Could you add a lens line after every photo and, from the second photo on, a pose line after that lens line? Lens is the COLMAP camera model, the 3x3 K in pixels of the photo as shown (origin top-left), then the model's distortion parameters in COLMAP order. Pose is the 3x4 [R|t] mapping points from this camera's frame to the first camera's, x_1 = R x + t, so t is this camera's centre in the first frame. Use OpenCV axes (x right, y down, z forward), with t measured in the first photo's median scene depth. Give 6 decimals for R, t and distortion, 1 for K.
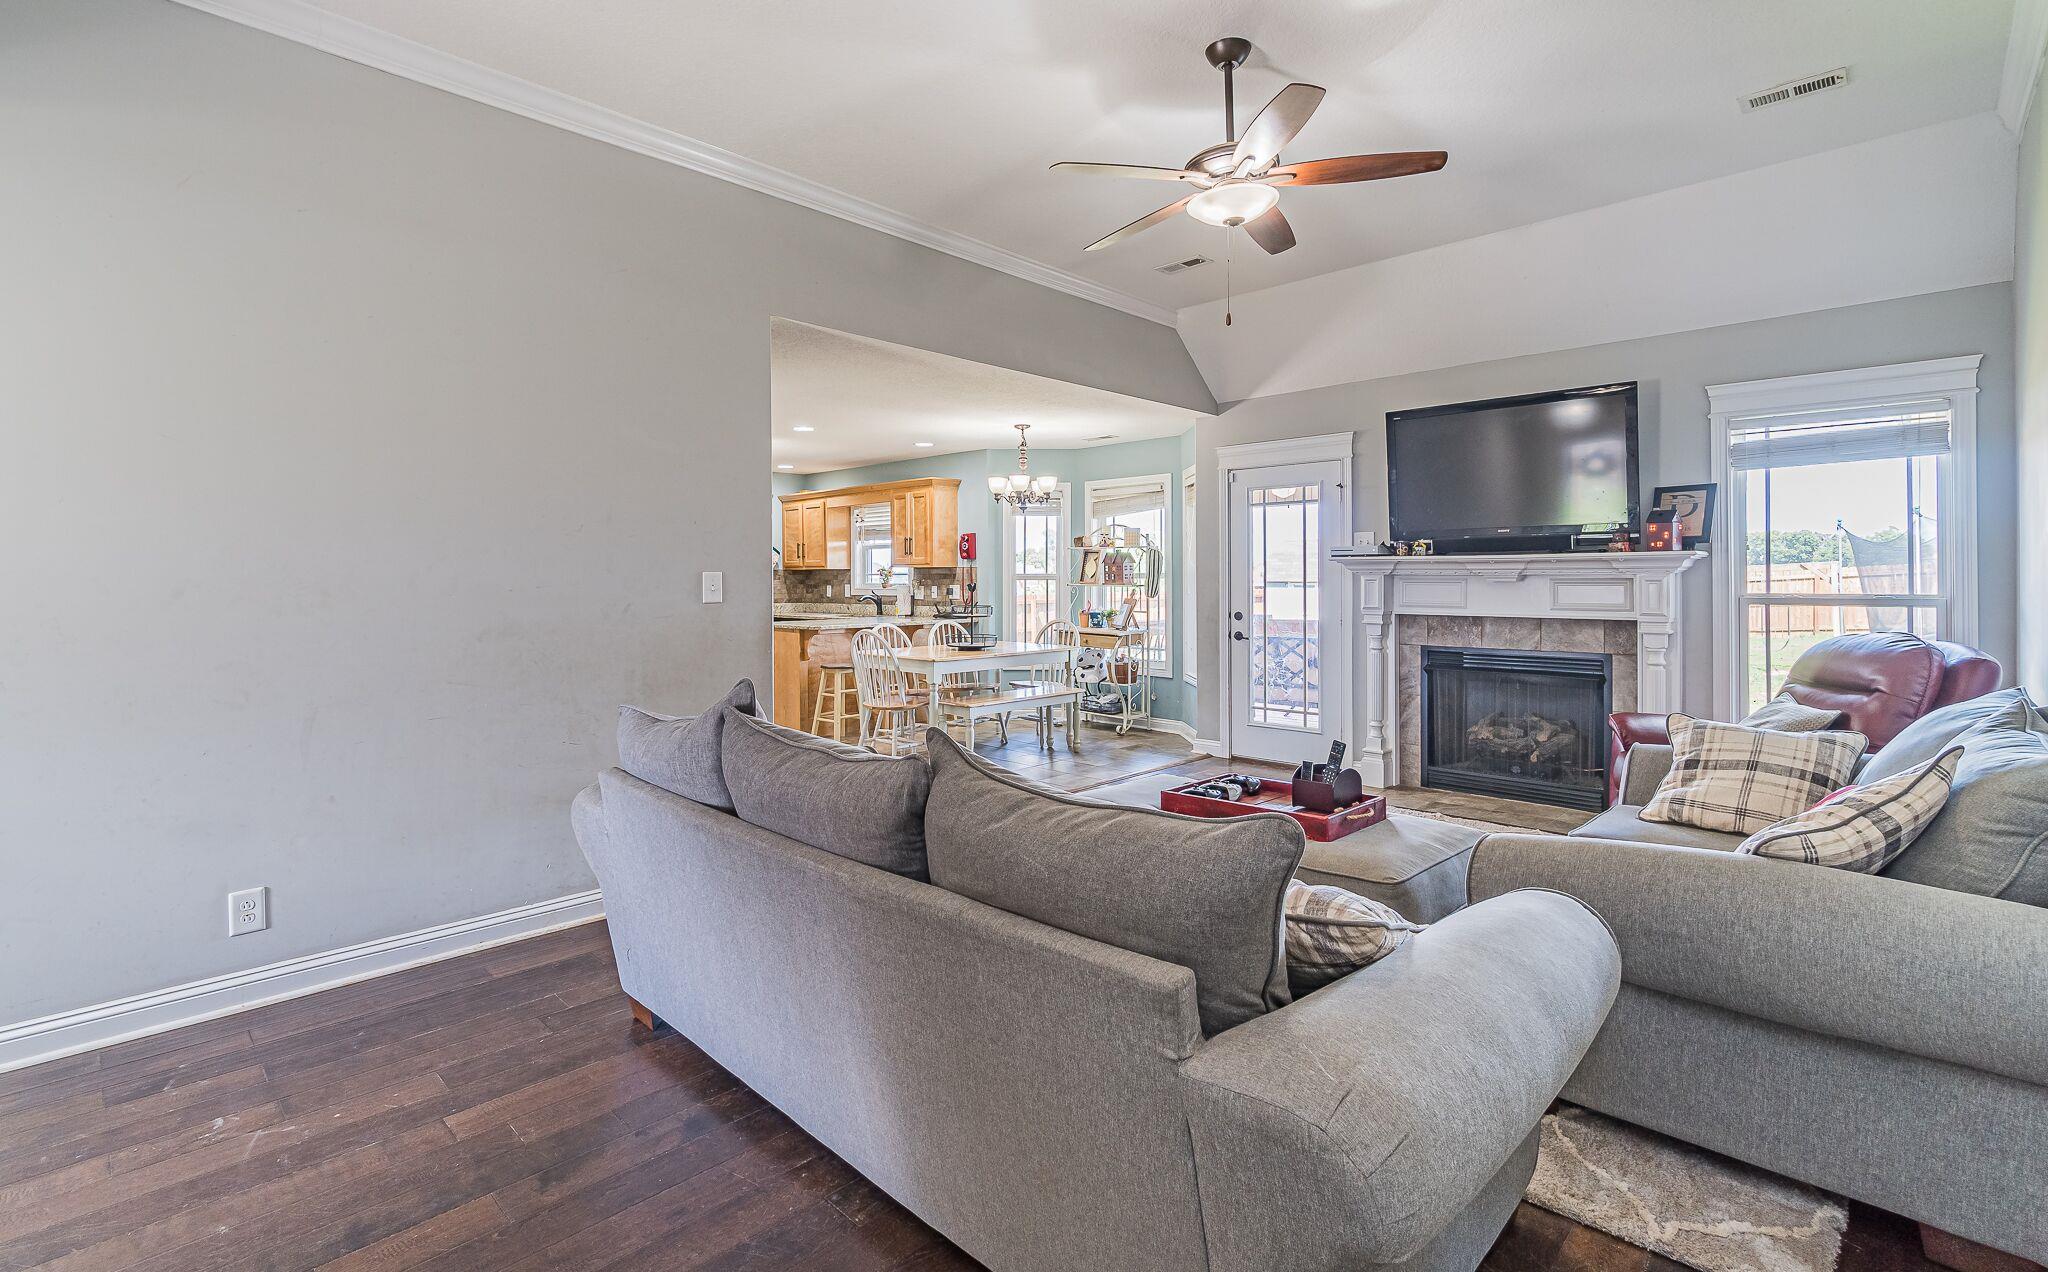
lens RADIAL K [[936.1, 0, 999.3], [0, 936.1, 582.9], [0, 0, 1]] dist [0.000169, -0.000200]
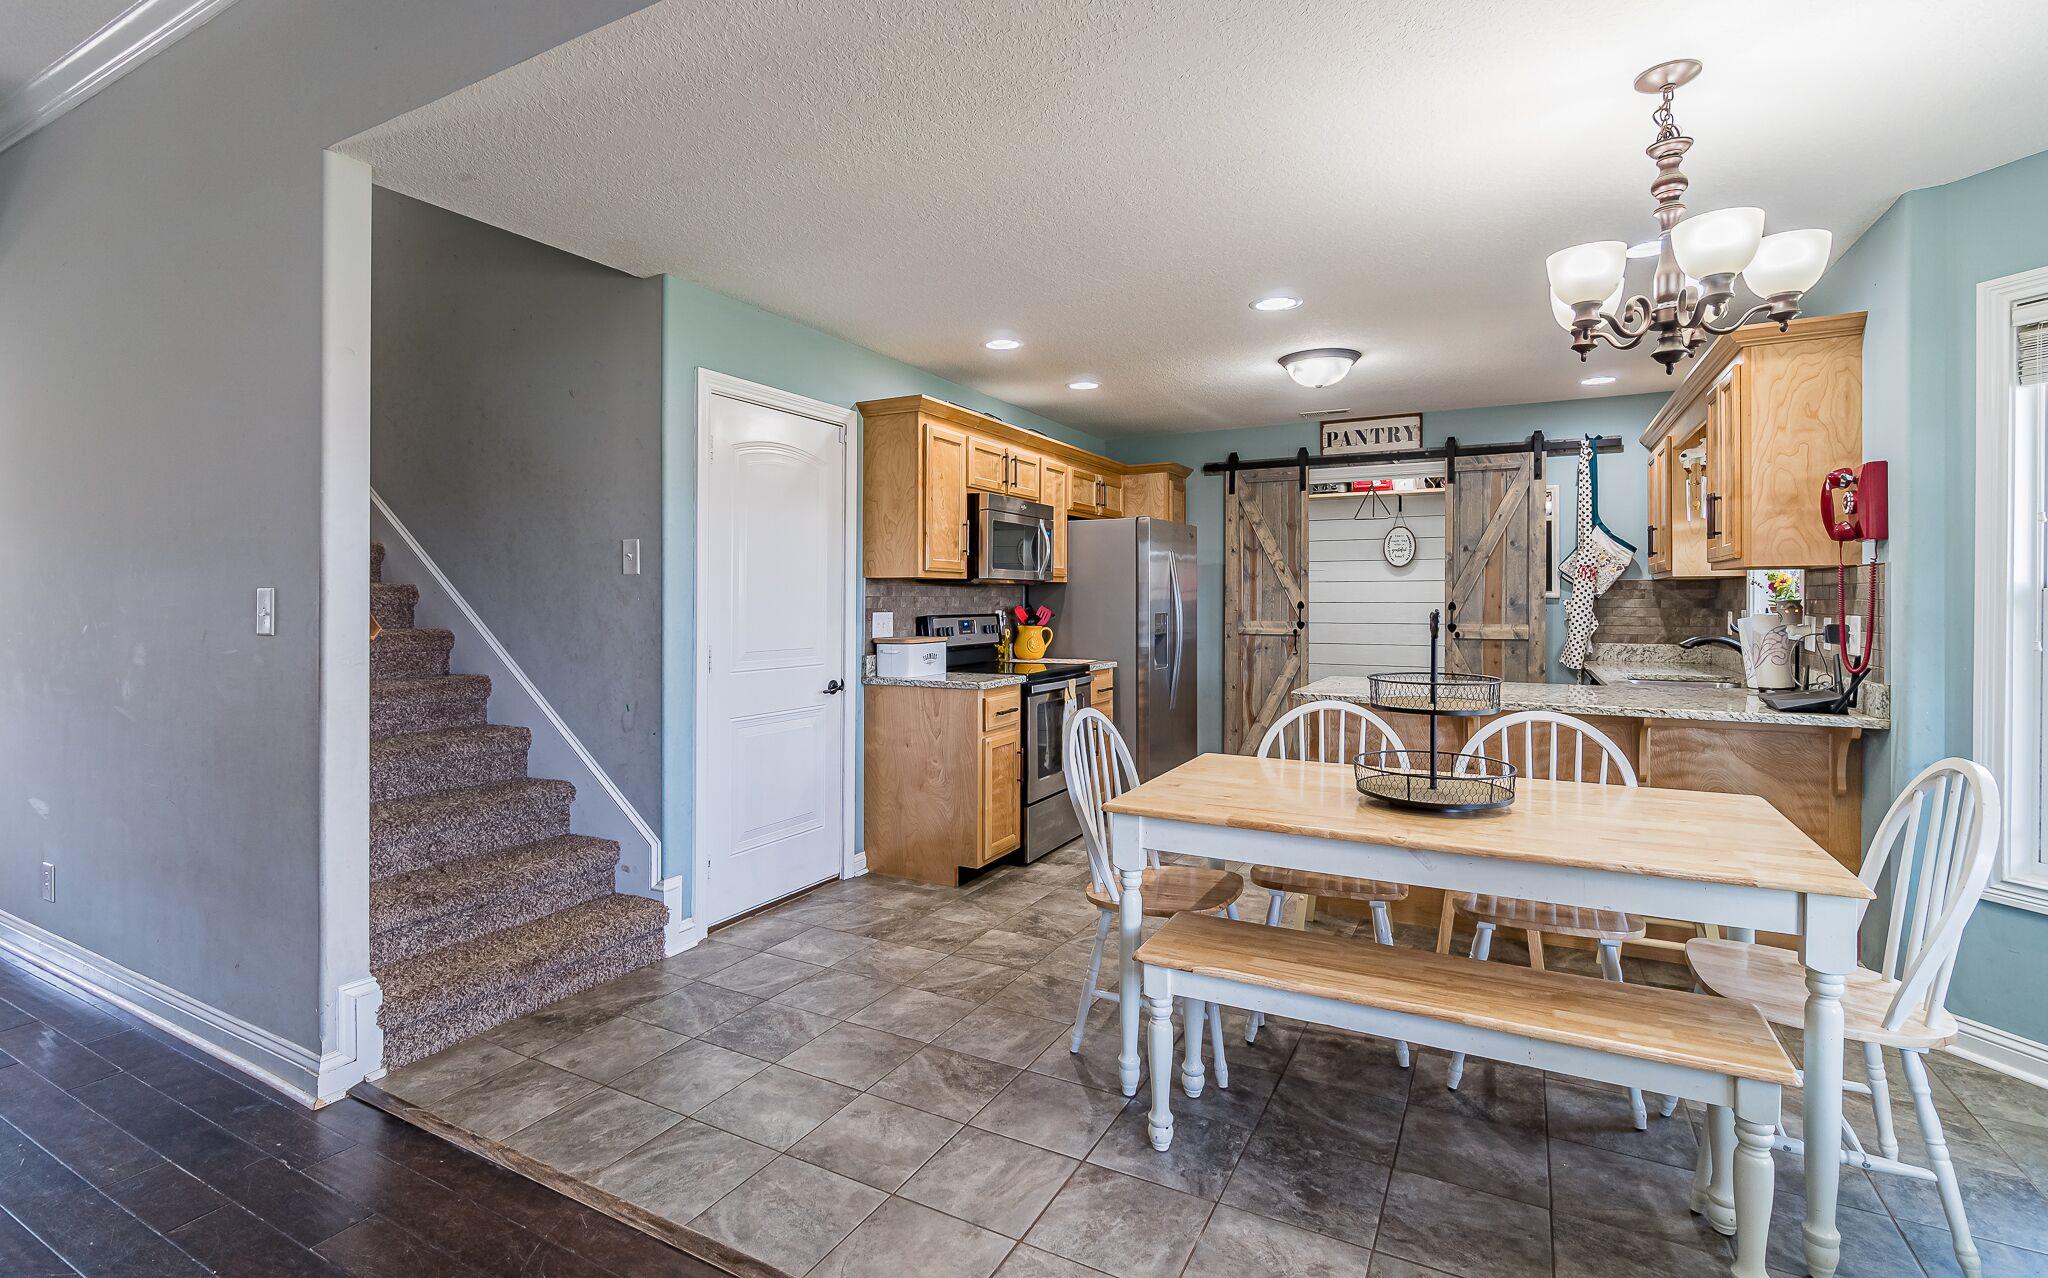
lens RADIAL K [[949.6, 0, 963.9], [0, 949.6, 601.9], [0, 0, 1]] dist [0.001182, -0.000616]
pose [[0.254059, 0.006361, -0.967168, 0.212573], [-0.004104, 0.999976, 0.005499, -0.003621], [0.967180, 0.002572, 0.254079, 0.584752]]
